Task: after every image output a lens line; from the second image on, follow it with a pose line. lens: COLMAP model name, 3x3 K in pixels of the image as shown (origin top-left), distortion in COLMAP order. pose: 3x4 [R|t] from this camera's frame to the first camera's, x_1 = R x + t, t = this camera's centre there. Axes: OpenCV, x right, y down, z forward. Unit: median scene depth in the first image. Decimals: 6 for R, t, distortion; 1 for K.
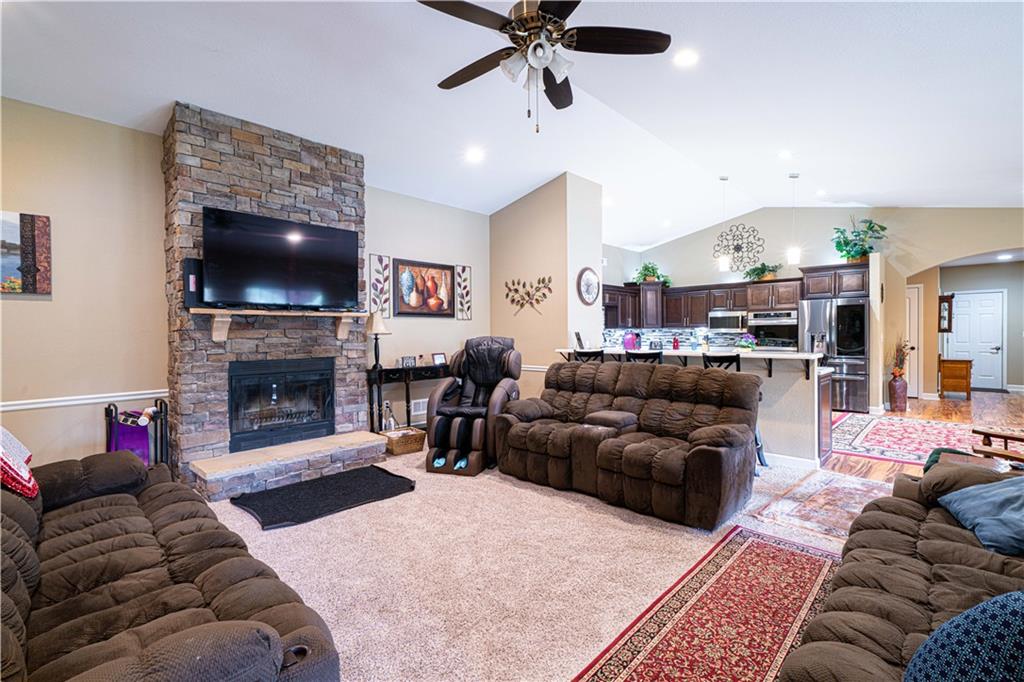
lens RADIAL K [[447.0, 0, 503.7], [0, 447.0, 341.4], [0, 0, 1]] dist [0.000154, 0.005139]
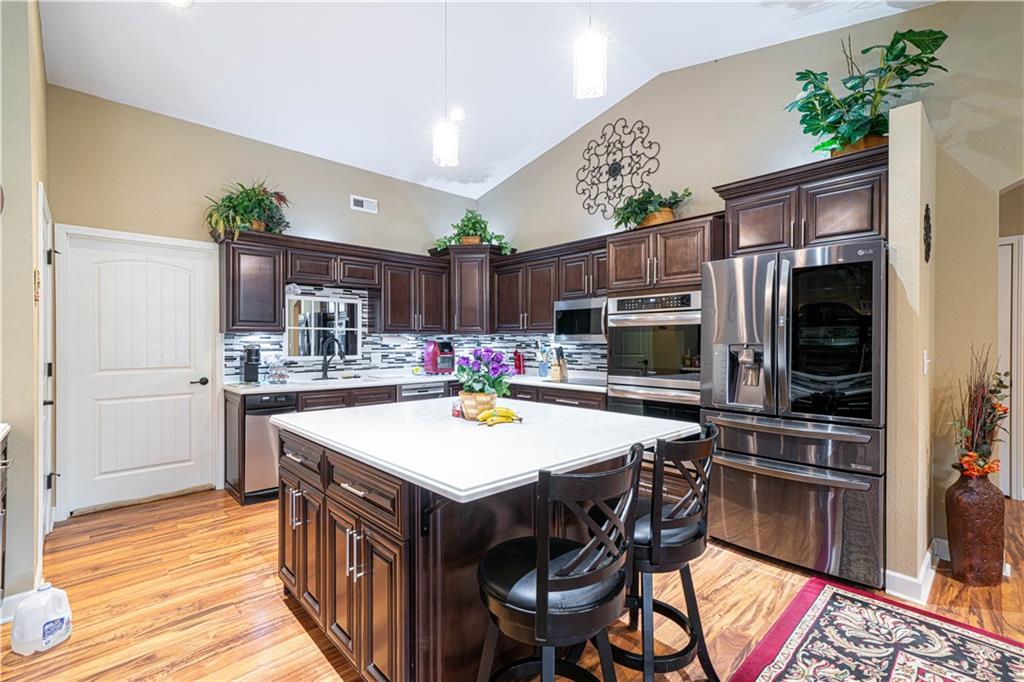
lens RADIAL K [[447.0, 0, 501.1], [0, 447.0, 349.4], [0, 0, 1]] dist [0.000154, 0.005139]
pose [[0.999244, 0.008347, -0.037971, 0.525565], [-0.008258, 0.999963, 0.002494, -0.016517], [0.037991, -0.002178, 0.999276, 0.636355]]
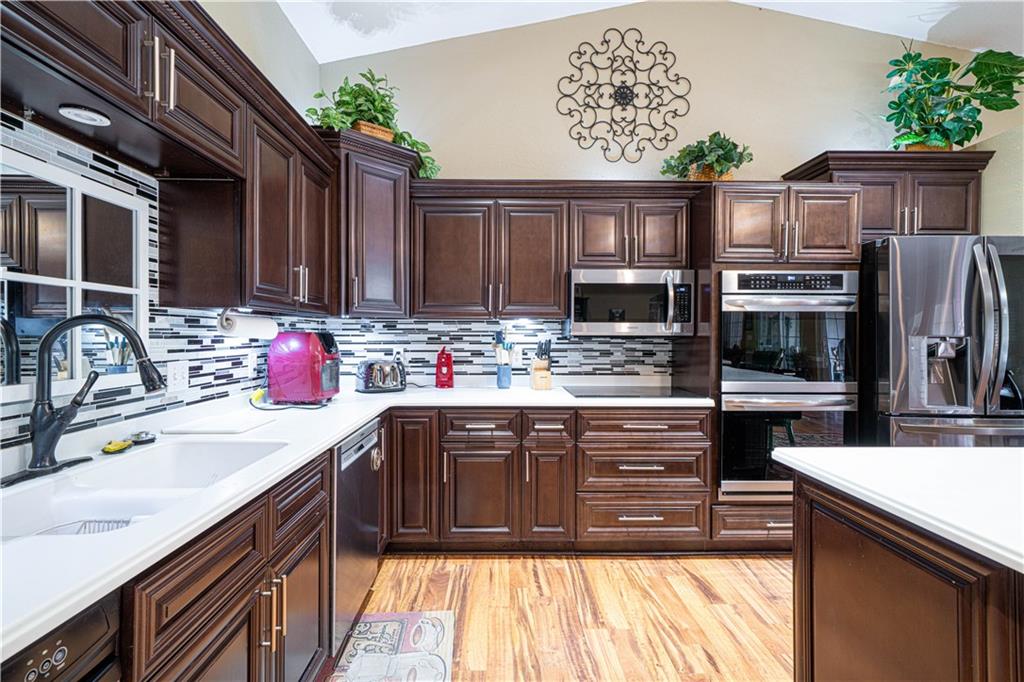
lens RADIAL K [[478.4, 0, 506.9], [0, 478.4, 333.9], [0, 0, 1]] dist [0.009724, 0.001266]
pose [[0.691935, 0.012503, 0.721852, 0.238383], [0.003015, 0.999791, -0.020207, -0.017129], [-0.721954, 0.016159, 0.691753, 1.009791]]
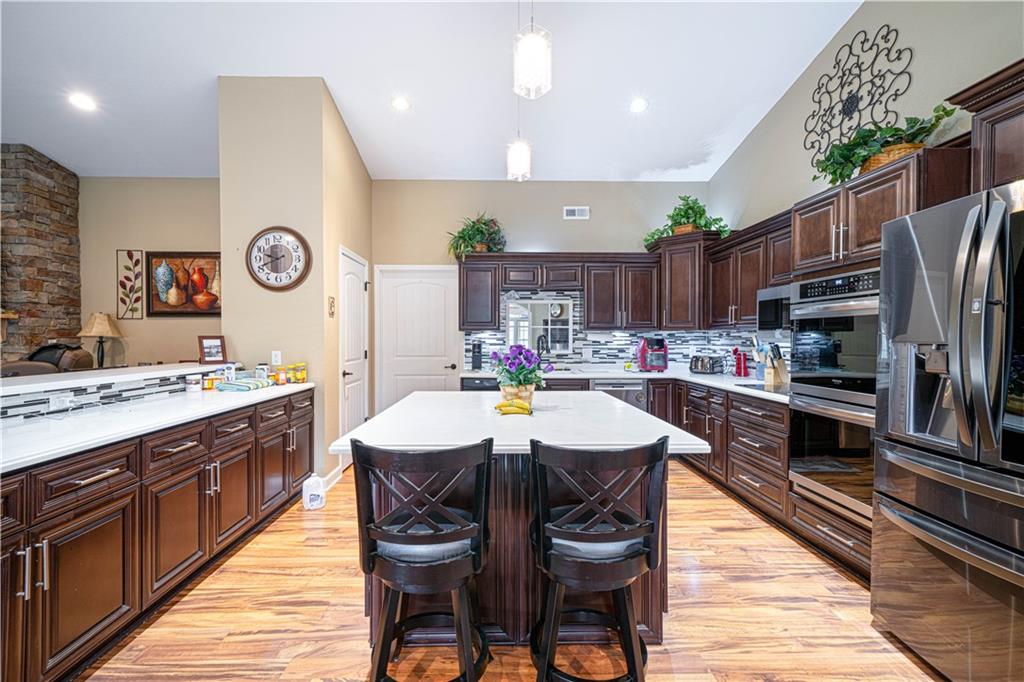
lens RADIAL K [[447.0, 0, 500.2], [0, 447.0, 341.6], [0, 0, 1]] dist [0.000154, 0.005139]
pose [[0.721386, 0.016047, -0.692348, 0.716232], [-0.019333, 0.999809, 0.003030, -0.018893], [0.692264, 0.011200, 0.721558, 0.686596]]
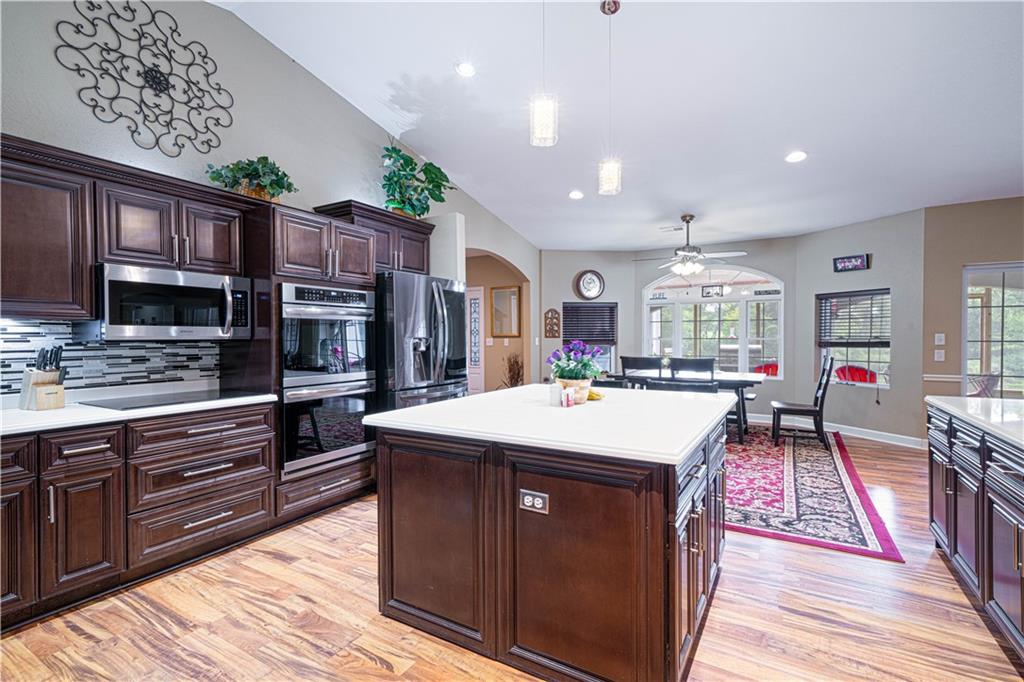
lens RADIAL K [[447.0, 0, 490.1], [0, 447.0, 338.0], [0, 0, 1]] dist [0.000154, 0.005139]
pose [[-0.187642, 0.008152, 0.982204, 0.200060], [0.024949, 0.999682, -0.003531, -0.017388], [-0.981921, 0.023843, -0.187786, 1.033869]]
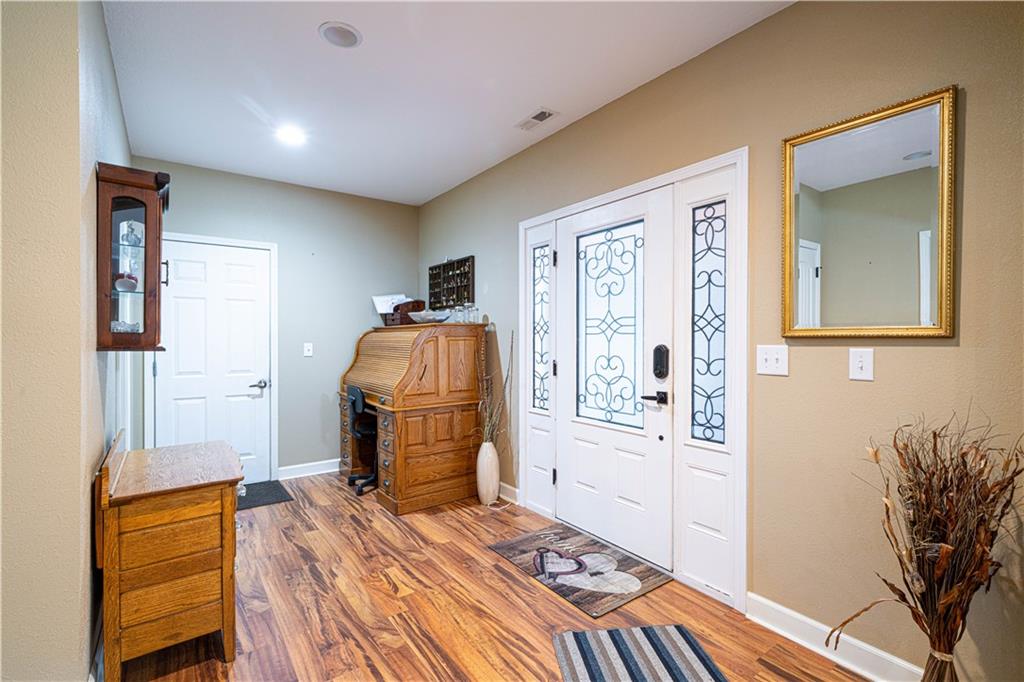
lens RADIAL K [[469.4, 0, 514.7], [0, 469.4, 339.2], [0, 0, 1]] dist [0.005443, 0.000781]
pose [[0.160339, 0.004603, 0.987051, 0.950925], [0.016857, 0.999831, -0.007401, -0.024641], [-0.986918, 0.017825, 0.160234, 0.943299]]
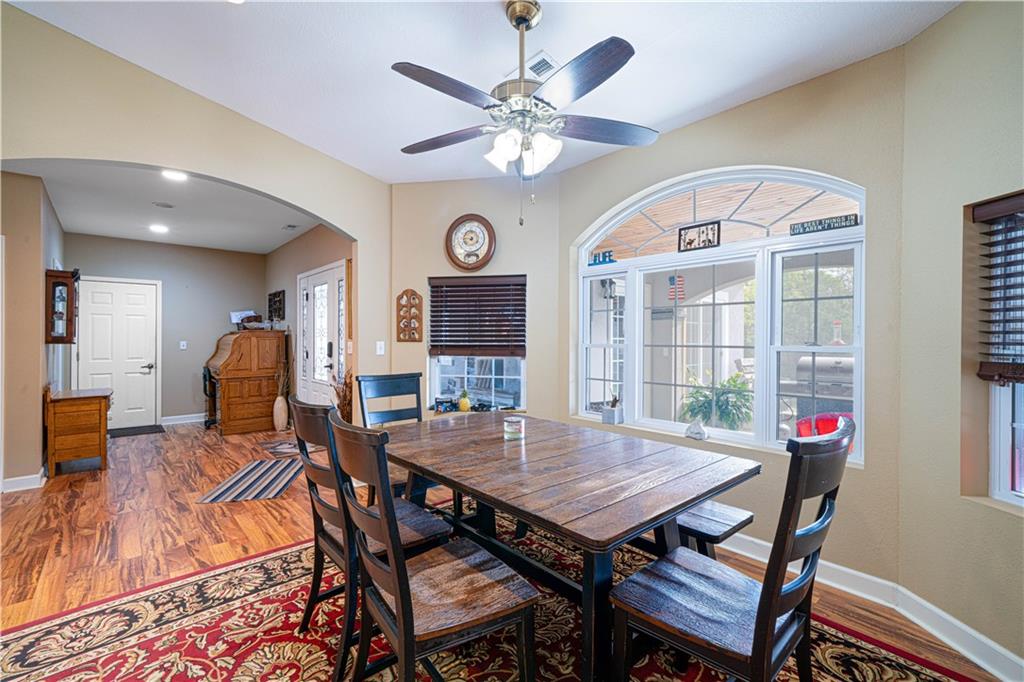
lens RADIAL K [[447.0, 0, 508.4], [0, 447.0, 335.9], [0, 0, 1]] dist [0.000154, 0.005139]
pose [[0.073063, 0.012376, 0.997251, 0.611464], [0.016736, 0.999767, -0.013633, -0.015800], [-0.997187, 0.017686, 0.072839, 0.545142]]
